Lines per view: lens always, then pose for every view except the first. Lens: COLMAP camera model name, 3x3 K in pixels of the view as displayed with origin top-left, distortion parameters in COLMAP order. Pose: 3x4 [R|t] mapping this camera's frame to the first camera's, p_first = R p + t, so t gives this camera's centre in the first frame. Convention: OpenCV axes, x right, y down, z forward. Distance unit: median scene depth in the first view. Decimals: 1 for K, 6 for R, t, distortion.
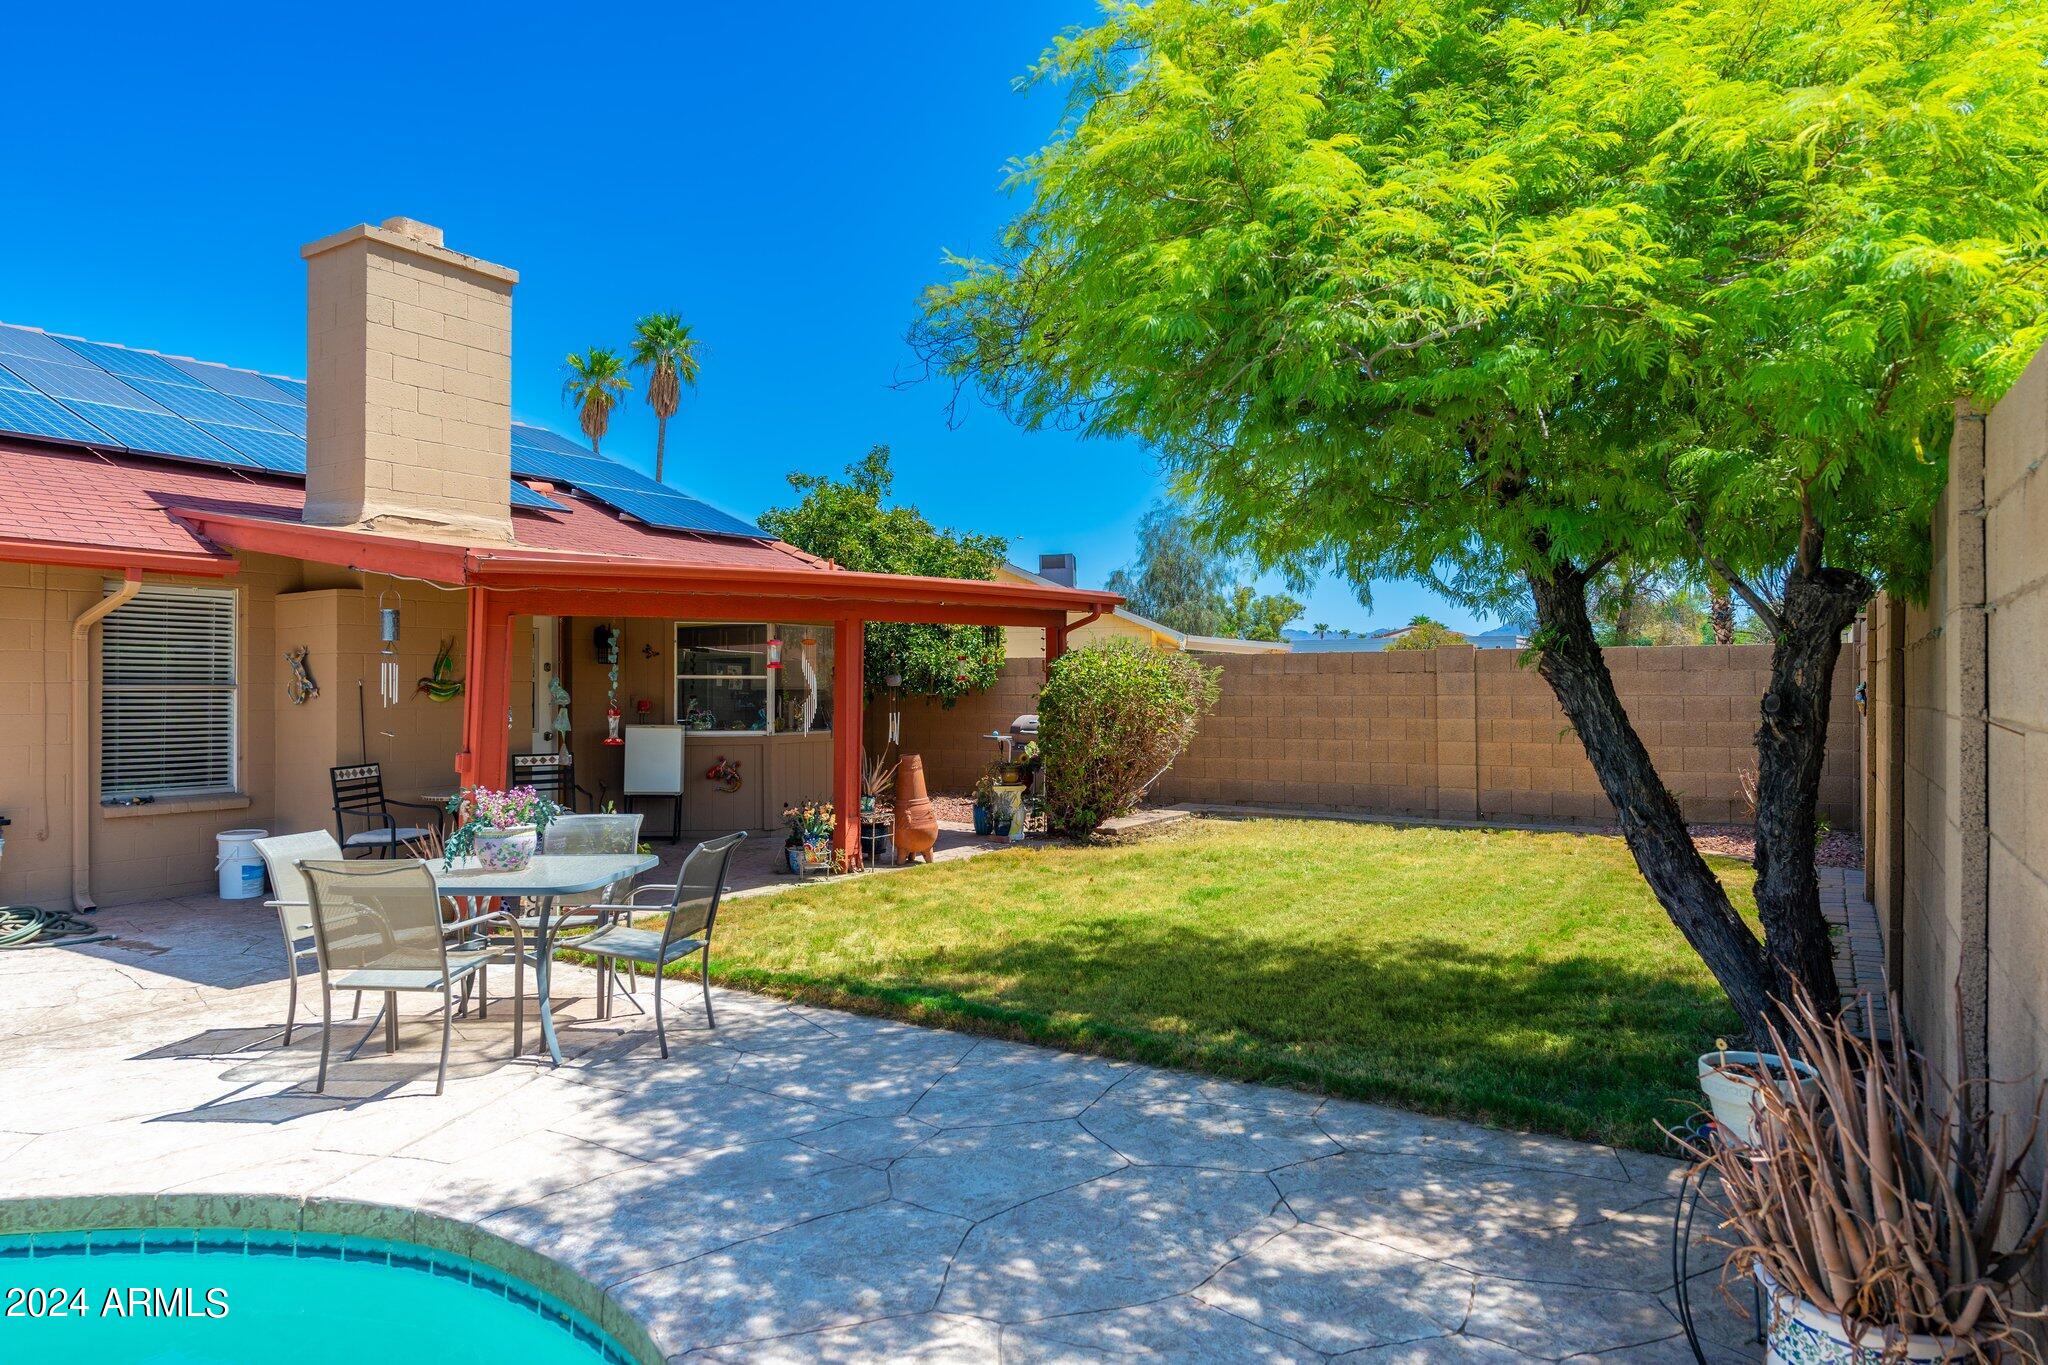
lens RADIAL K [[1230.0, 0, 1020.4], [0, 1230.0, 682.0], [0, 0, 1]] dist [0.005995, 0.000497]
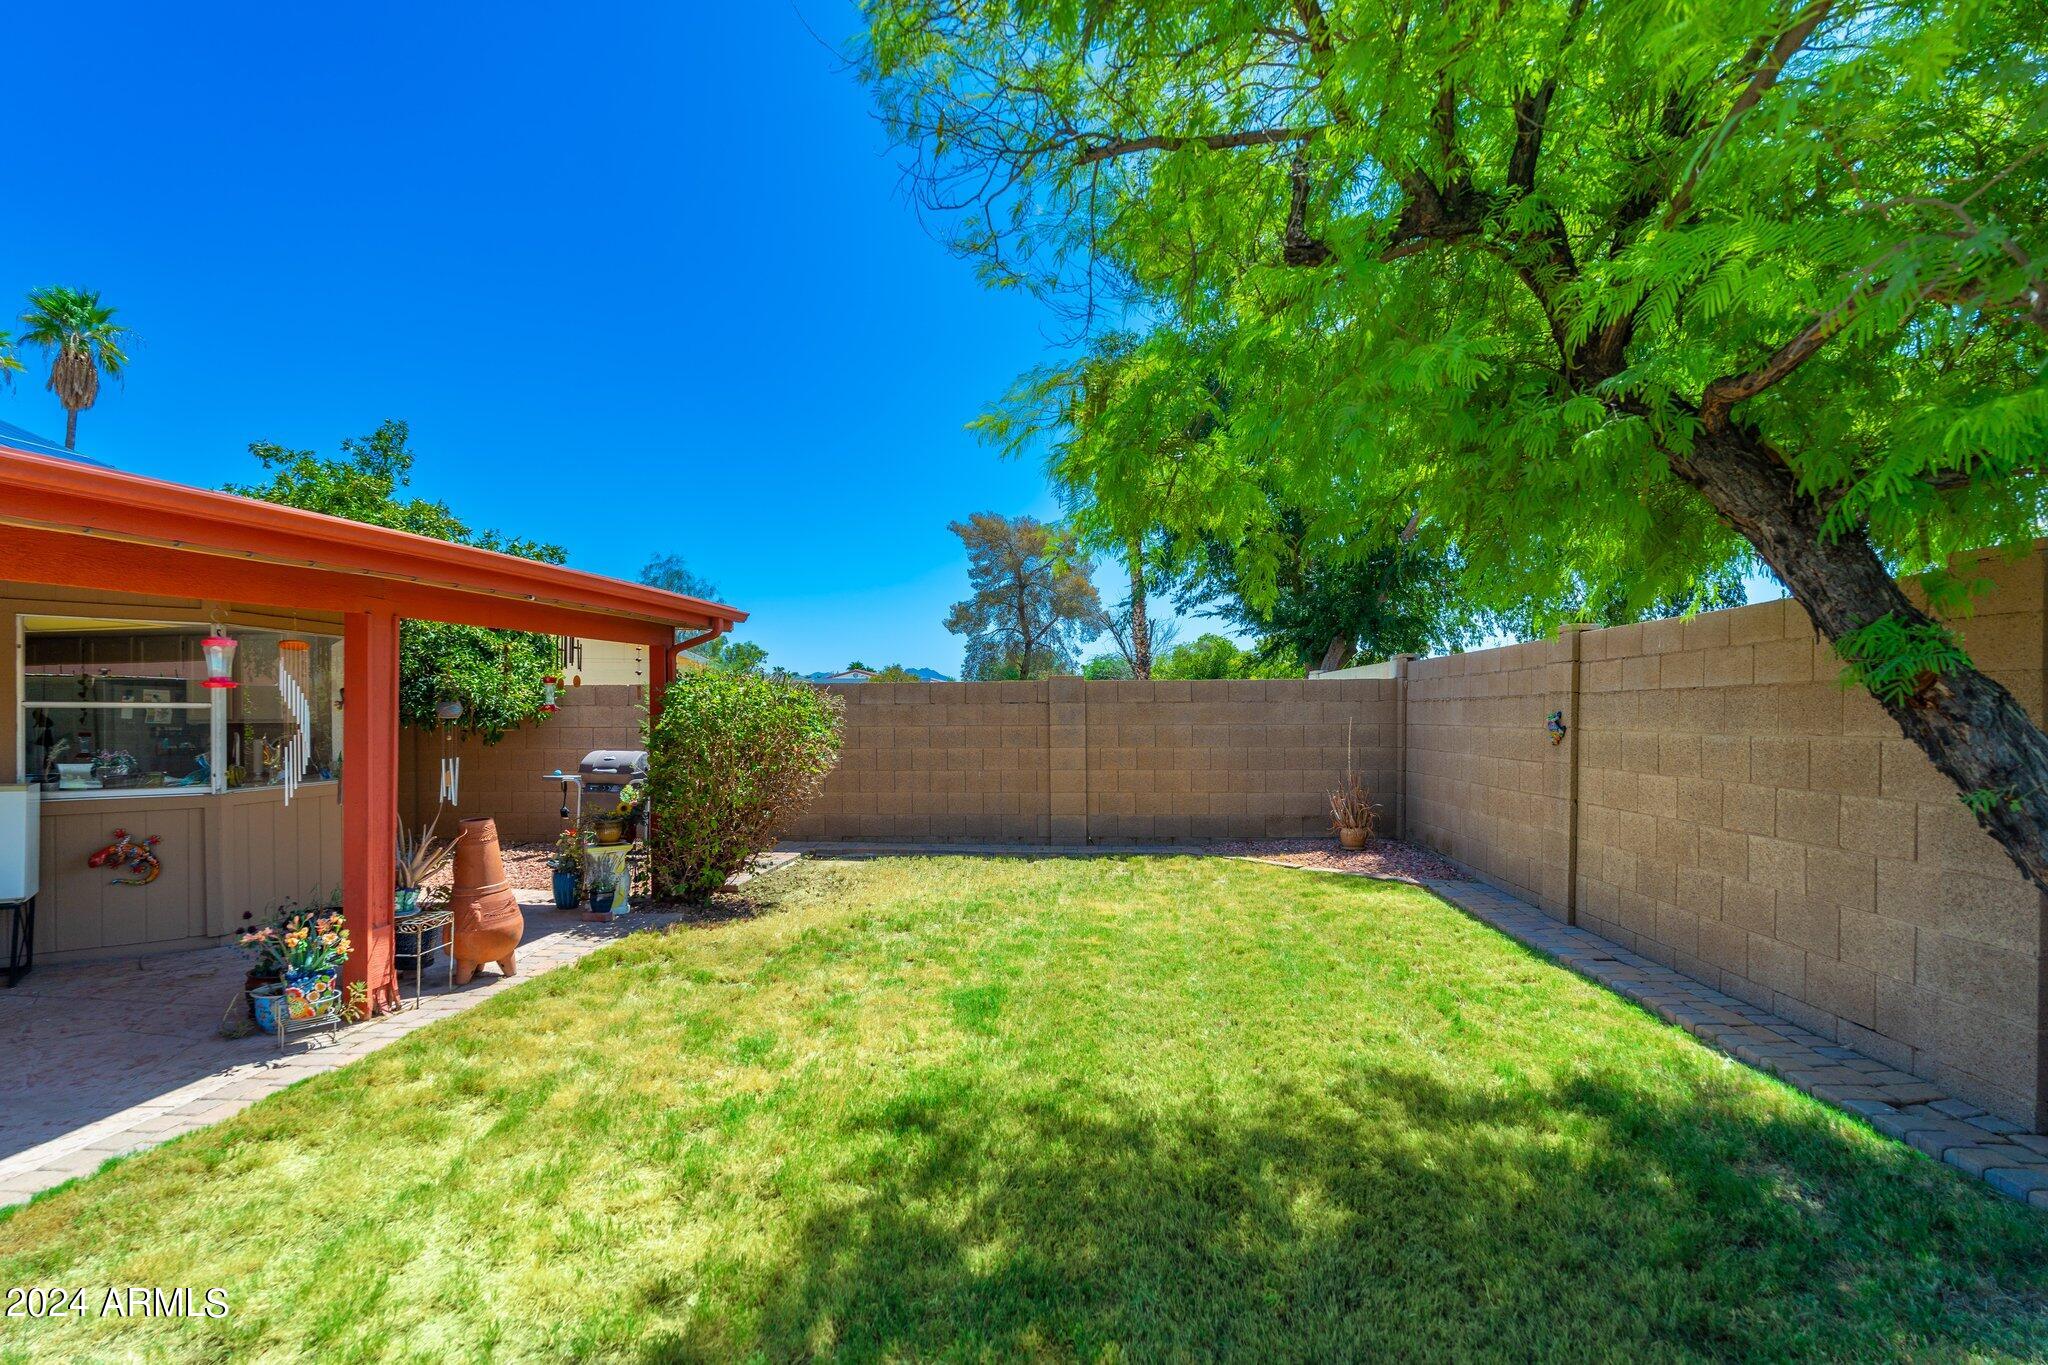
lens RADIAL K [[976.5, 0, 1025.4], [0, 976.5, 716.0], [0, 0, 1]] dist [0.007747, -0.001286]
pose [[0.887325, -0.002744, 0.461137, -0.059744], [0.000485, 0.999987, 0.005016, -0.000855], [-0.461145, -0.004227, 0.887315, 0.322634]]
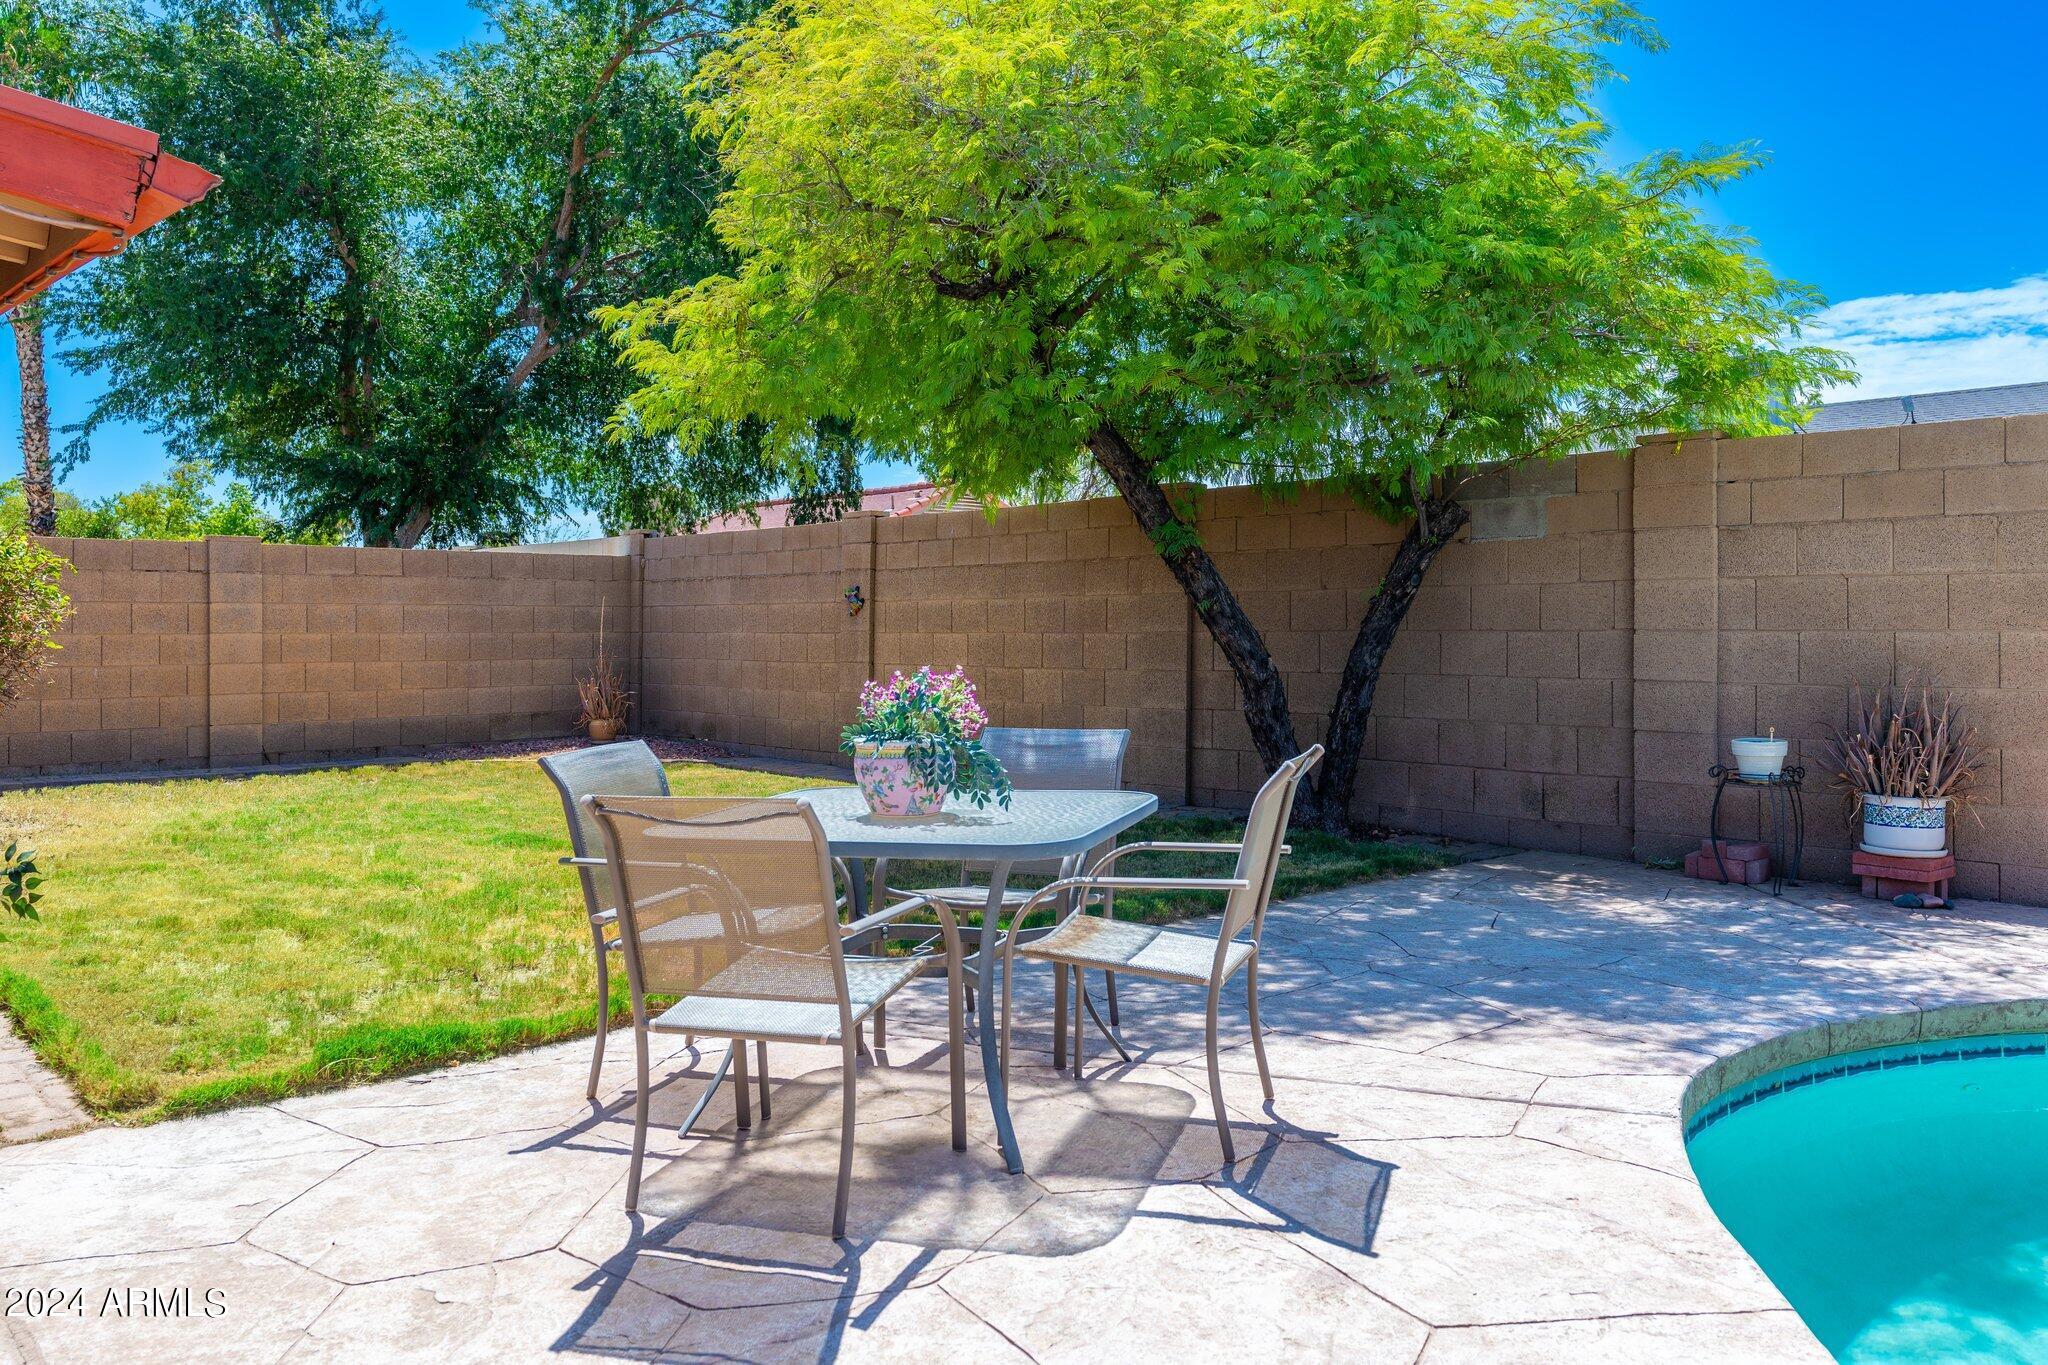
lens RADIAL K [[1465.0, 0, 1031.3], [0, 1465.0, 670.9], [0, 0, 1]] dist [0.009362, 0.001098]
pose [[0.275881, -0.030767, 0.960699, -0.426707], [-0.003614, 0.999447, 0.033046, 0.023157], [-0.961185, -0.012589, 0.275618, 0.302905]]
